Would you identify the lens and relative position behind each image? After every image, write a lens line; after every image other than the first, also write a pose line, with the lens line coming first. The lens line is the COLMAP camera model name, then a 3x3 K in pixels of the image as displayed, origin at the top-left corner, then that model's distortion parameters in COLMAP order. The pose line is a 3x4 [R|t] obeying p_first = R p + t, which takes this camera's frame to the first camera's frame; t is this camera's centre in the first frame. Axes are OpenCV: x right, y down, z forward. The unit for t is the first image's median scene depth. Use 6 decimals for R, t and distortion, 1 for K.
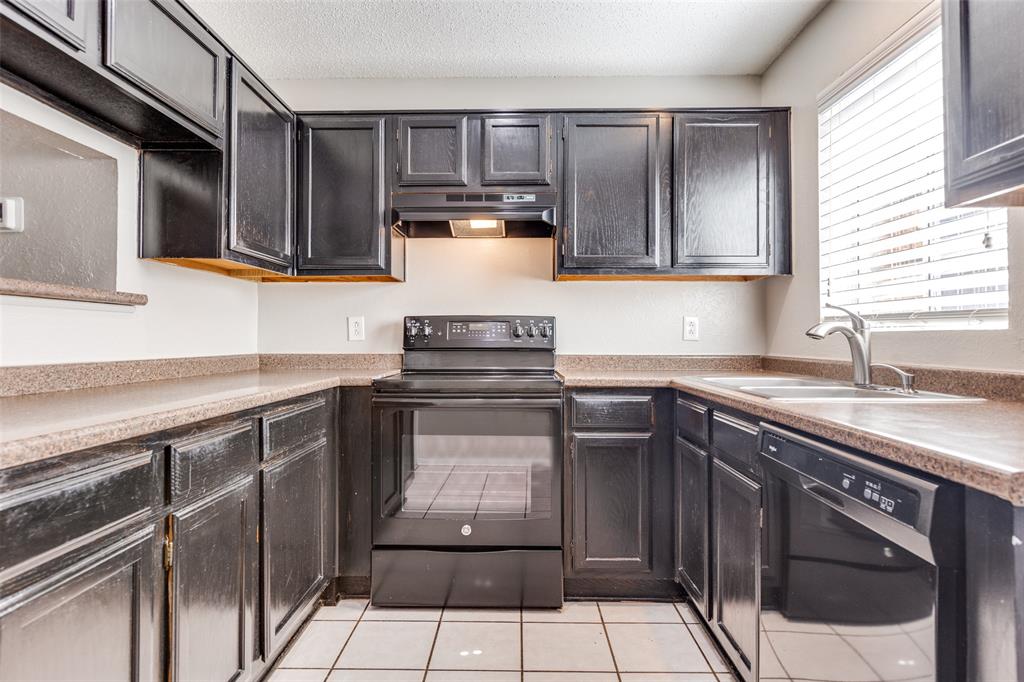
lens RADIAL K [[548.9, 0, 514.4], [0, 548.9, 334.1], [0, 0, 1]] dist [0.010905, -0.002110]
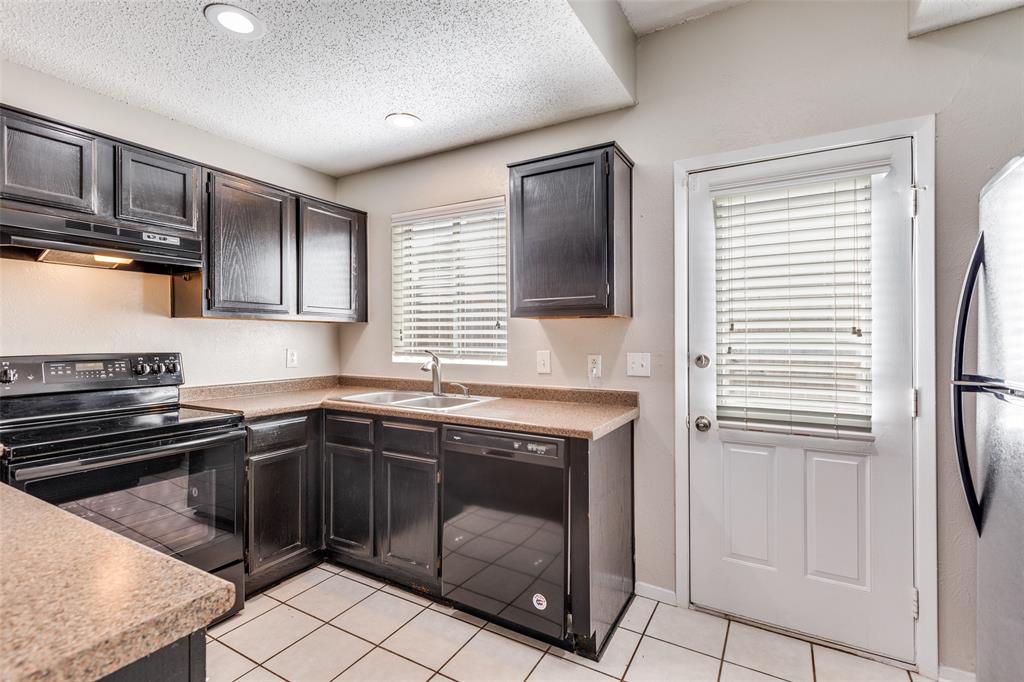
lens RADIAL K [[469.4, 0, 489.4], [0, 469.4, 338.1], [0, 0, 1]] dist [0.006759, -0.000131]
pose [[0.518833, -0.007609, 0.854842, -0.485030], [-0.000191, 0.999959, 0.009016, -0.084731], [-0.854876, -0.004841, 0.518810, 0.039726]]
